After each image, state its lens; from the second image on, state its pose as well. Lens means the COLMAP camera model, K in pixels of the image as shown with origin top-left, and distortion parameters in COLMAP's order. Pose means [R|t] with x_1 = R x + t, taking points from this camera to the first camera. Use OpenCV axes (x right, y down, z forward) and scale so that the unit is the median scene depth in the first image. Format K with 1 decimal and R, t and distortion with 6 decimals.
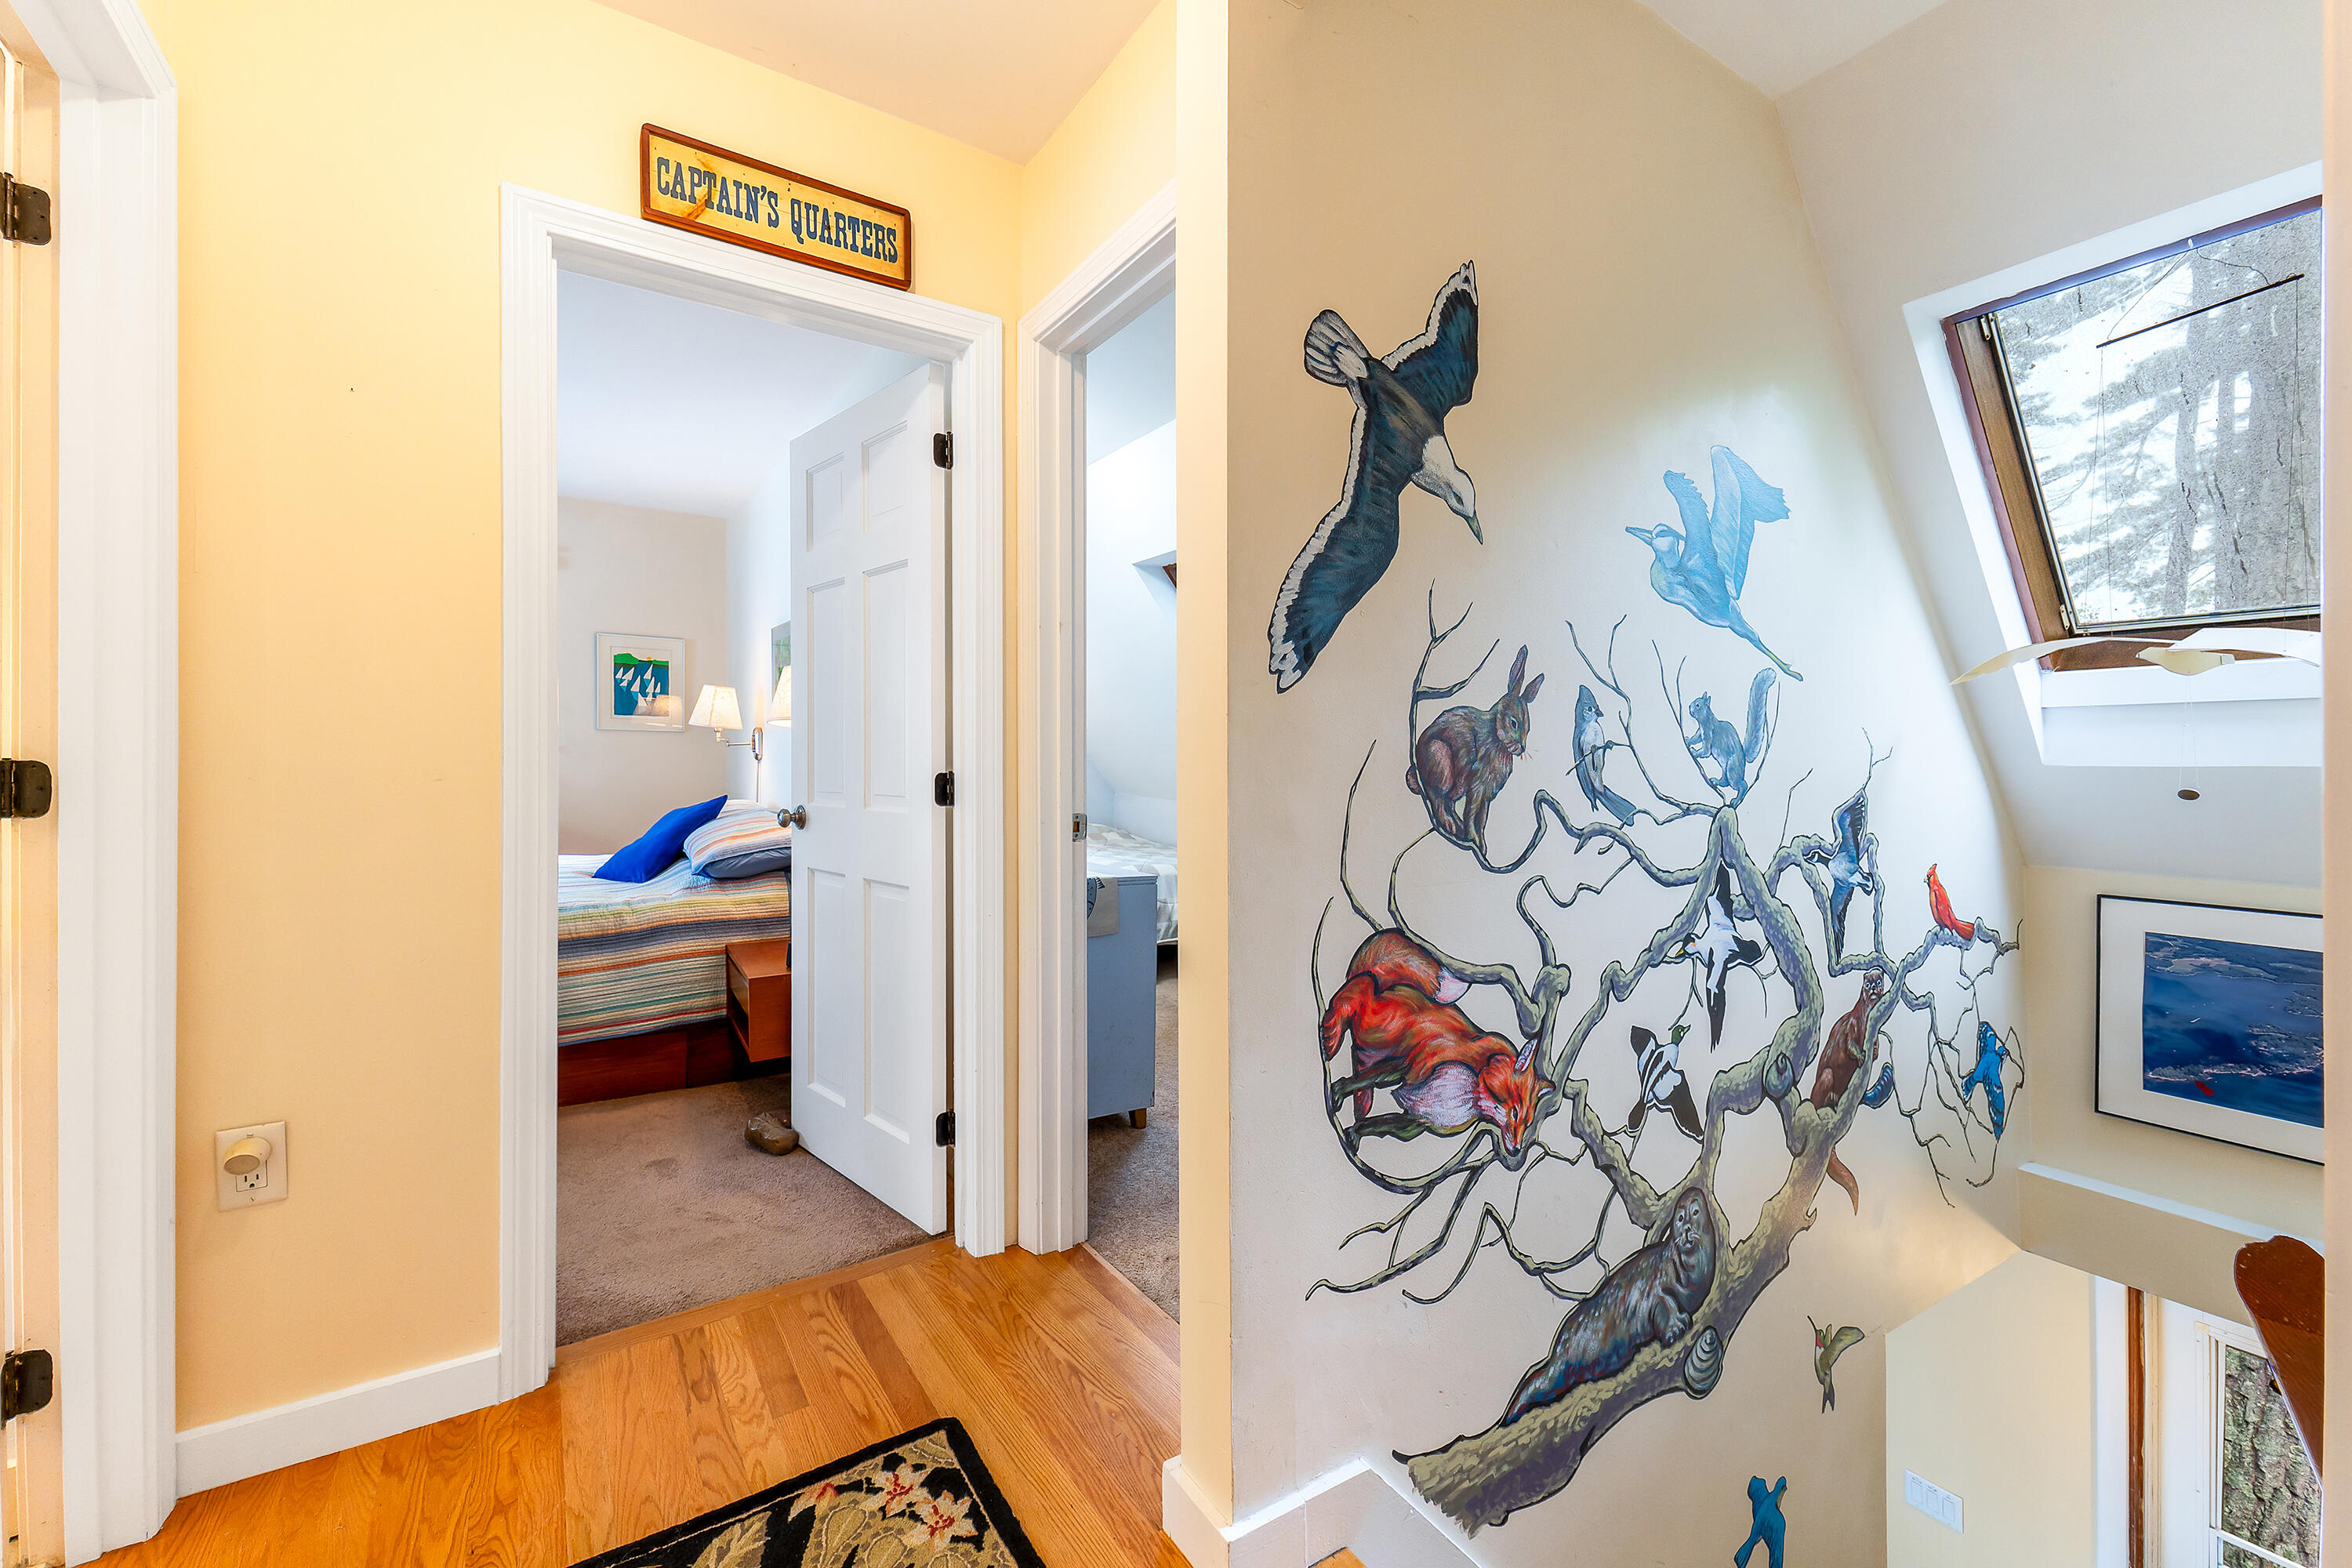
lens RADIAL K [[976.0, 0, 1170.3], [0, 976.0, 774.2], [0, 0, 1]] dist [-0.003250, -0.000417]
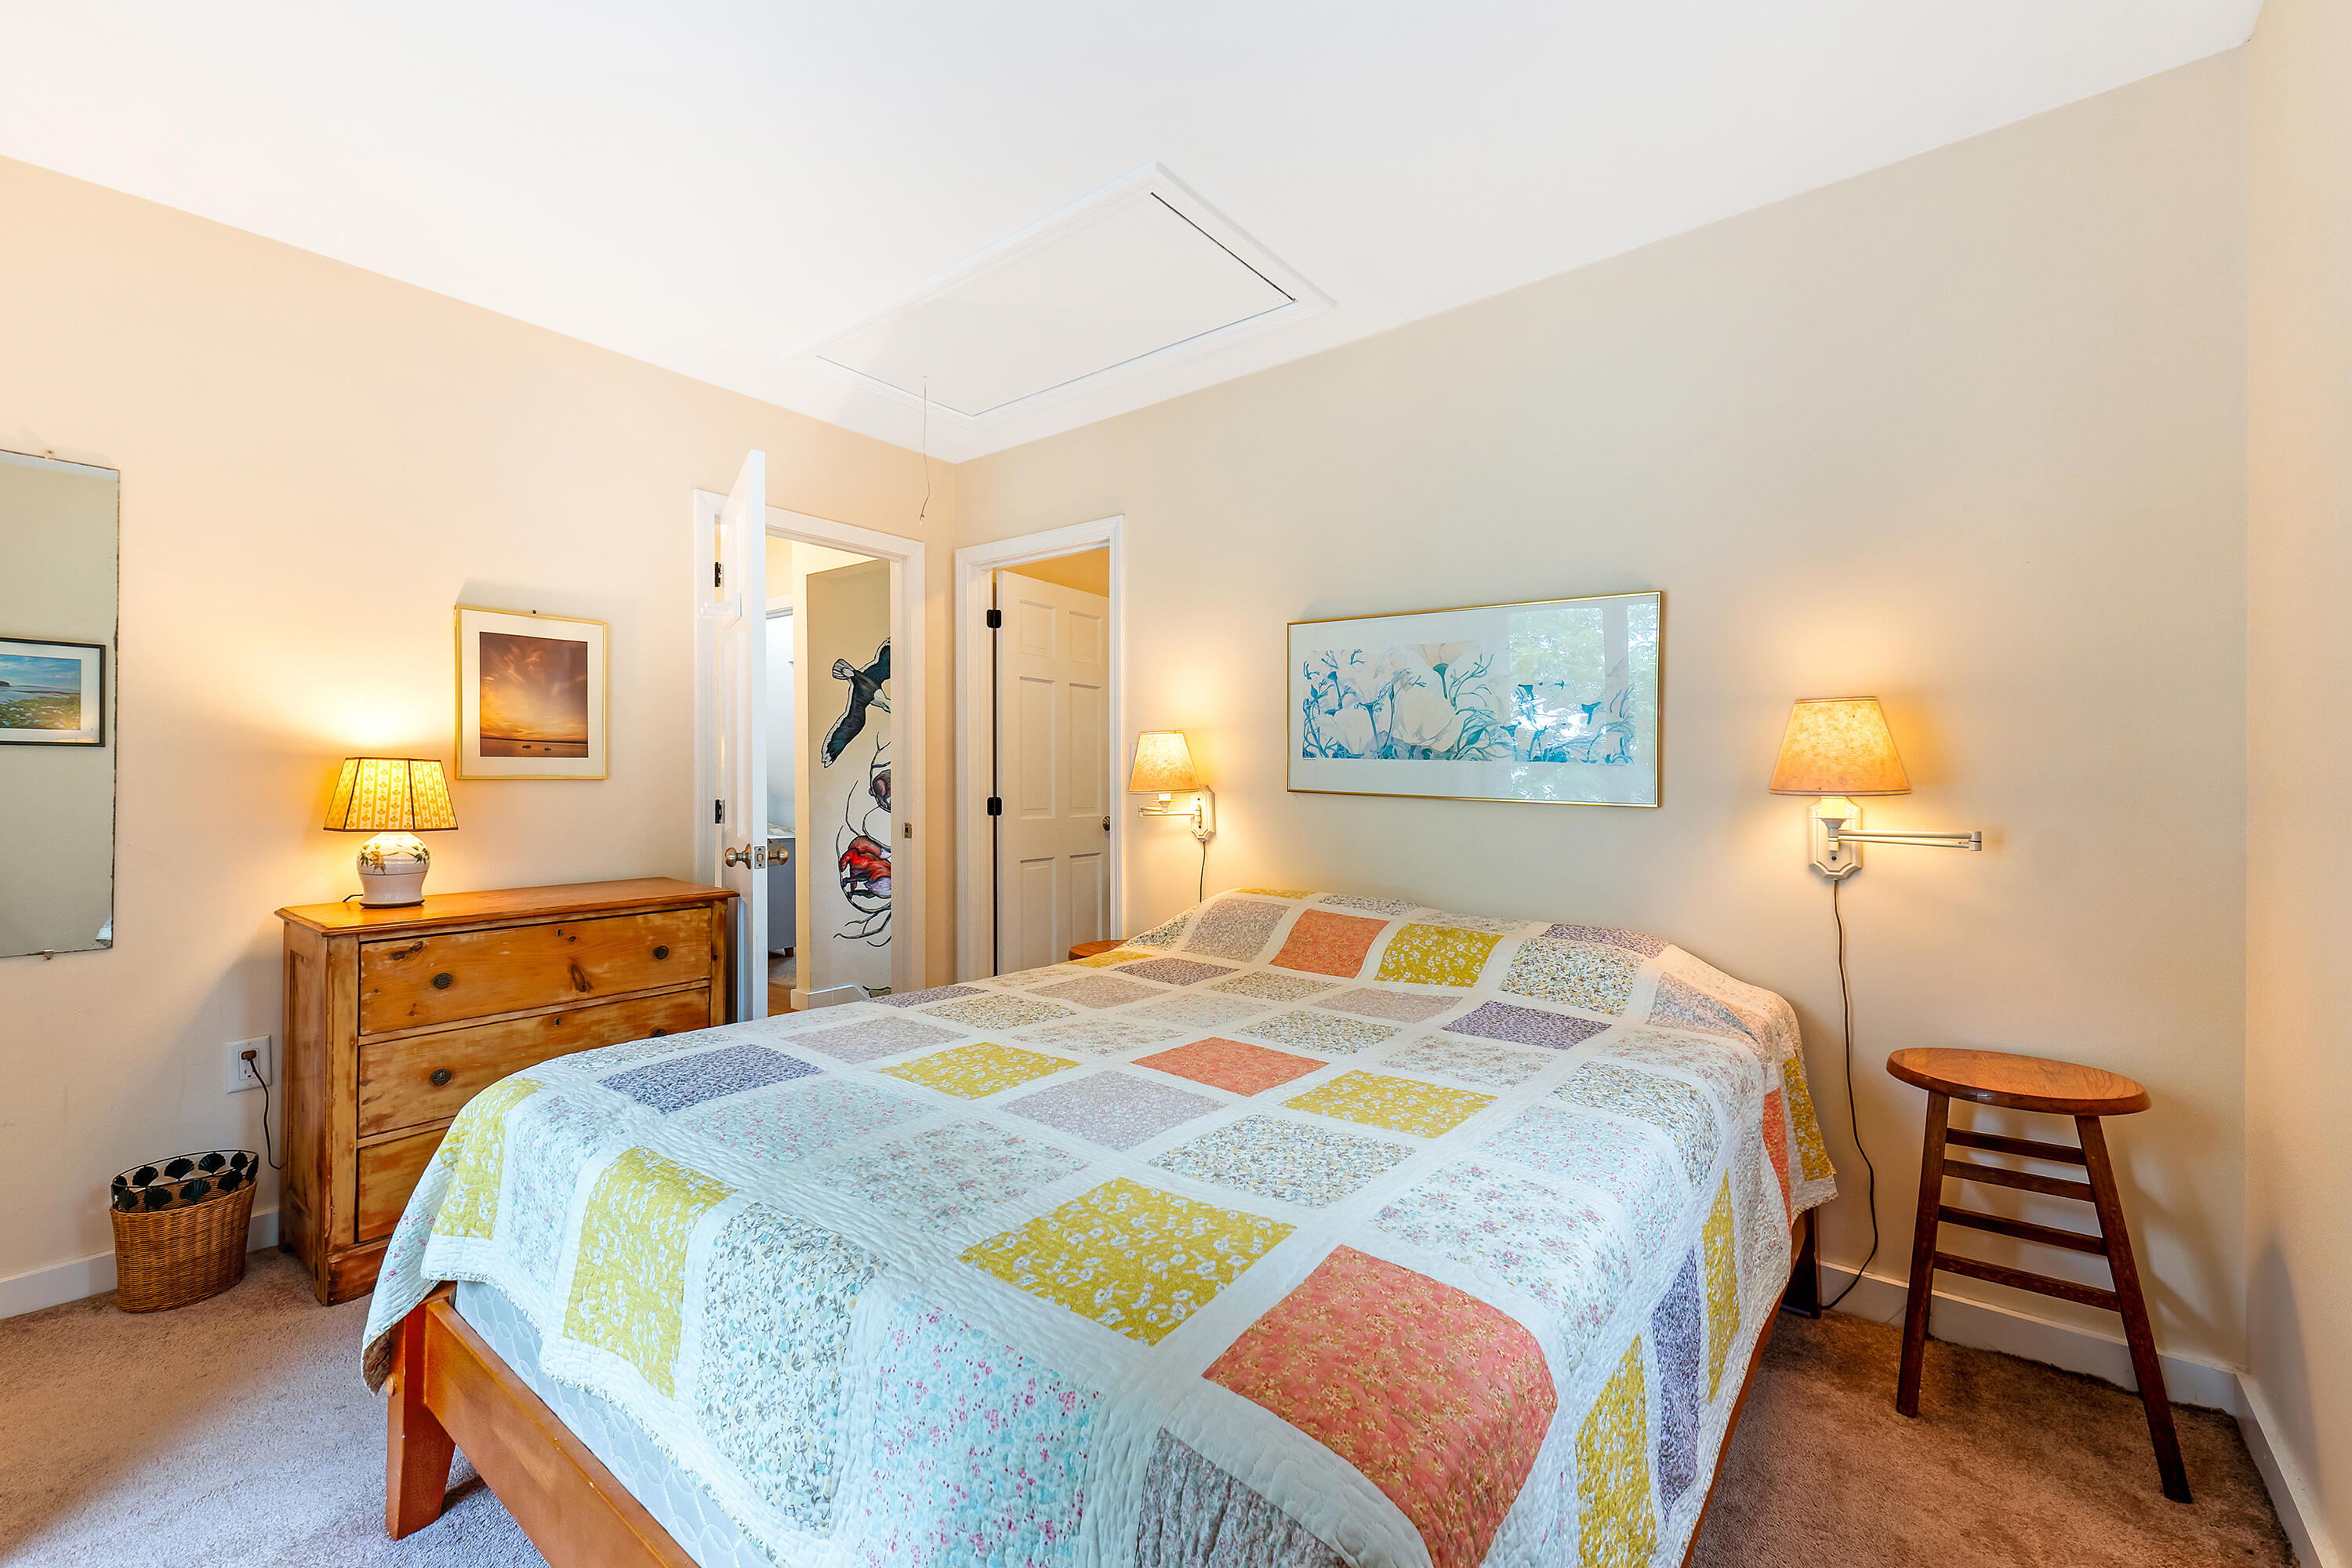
lens RADIAL K [[976.0, 0, 1184.3], [0, 976.0, 777.0], [0, 0, 1]] dist [-0.003250, -0.000417]
pose [[0.945870, -0.003255, 0.324530, 0.178859], [0.005307, 0.999971, -0.005439, -0.021440], [-0.324503, 0.006866, 0.945860, -2.558911]]
